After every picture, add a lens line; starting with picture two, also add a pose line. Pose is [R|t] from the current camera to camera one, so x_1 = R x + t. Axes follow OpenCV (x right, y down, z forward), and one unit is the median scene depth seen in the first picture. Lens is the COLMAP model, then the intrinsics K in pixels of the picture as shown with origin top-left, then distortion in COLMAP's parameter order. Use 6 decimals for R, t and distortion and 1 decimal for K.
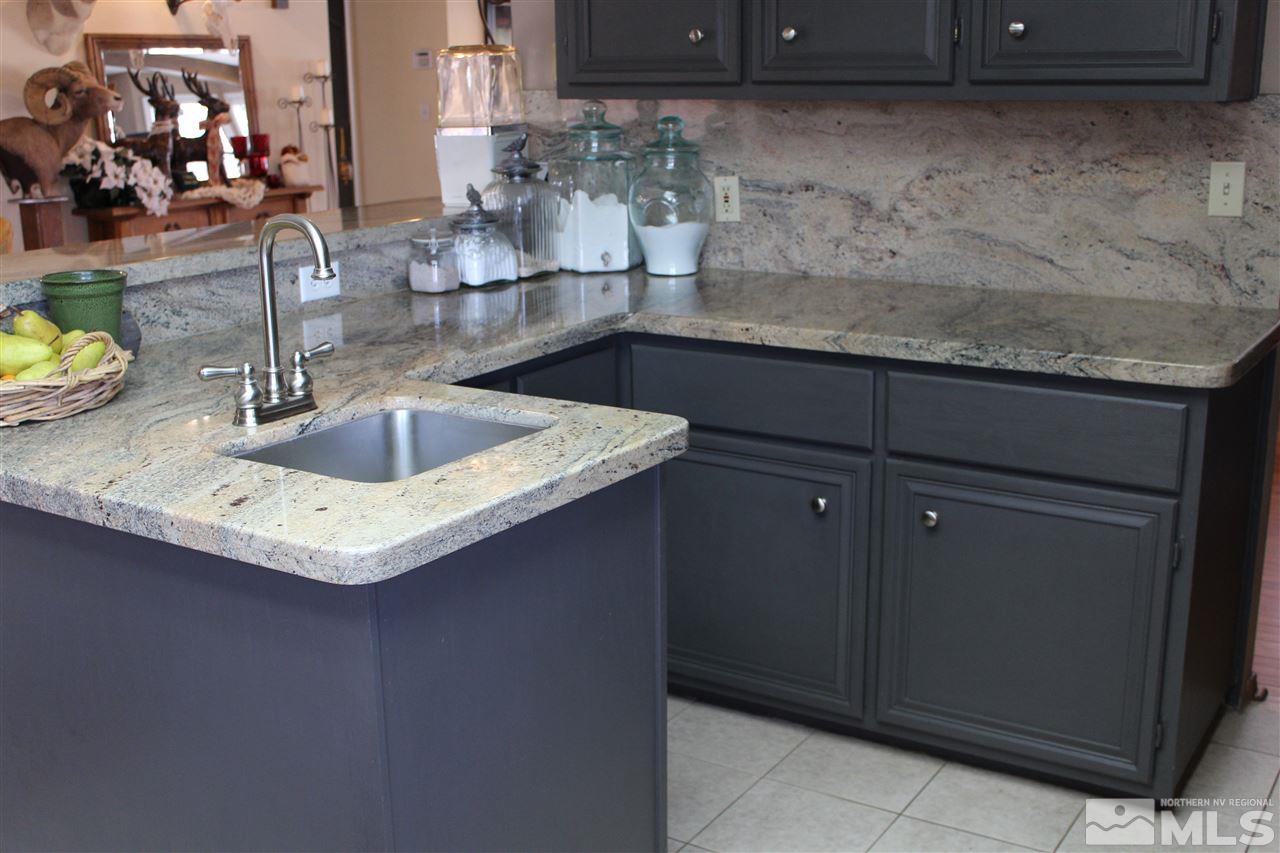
lens RADIAL K [[1473.8, 0, 640.0], [0, 1473.8, 426.5], [0, 0, 1]] dist [-0.011520, -0.008127]
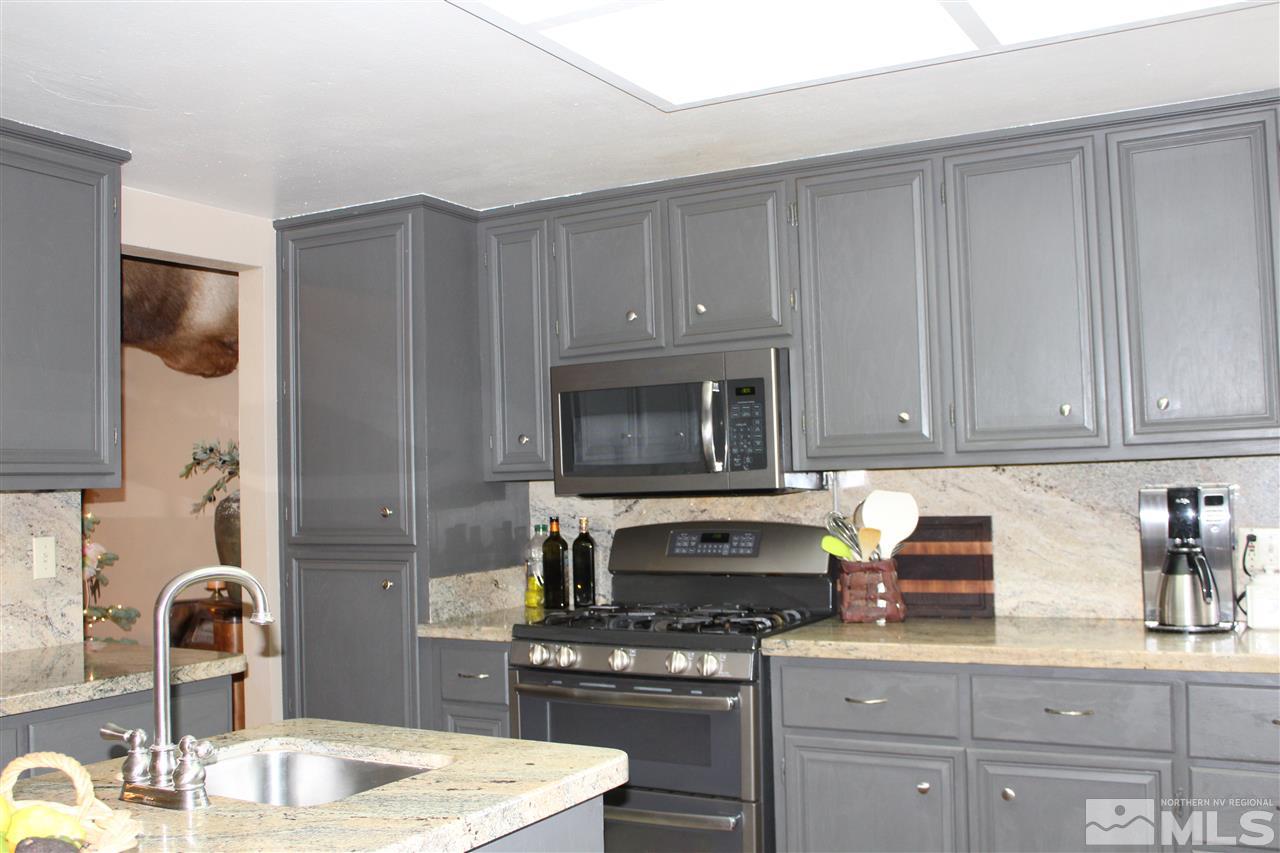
lens RADIAL K [[1265.6, 0, 640.0], [0, 1265.6, 426.5], [0, 0, 1]] dist [-0.008303, -0.001794]
pose [[-0.053240, 0.056076, 0.997006, -0.761334], [0.262323, 0.964142, -0.040220, -0.089076], [-0.963510, 0.259397, -0.066041, 0.528277]]
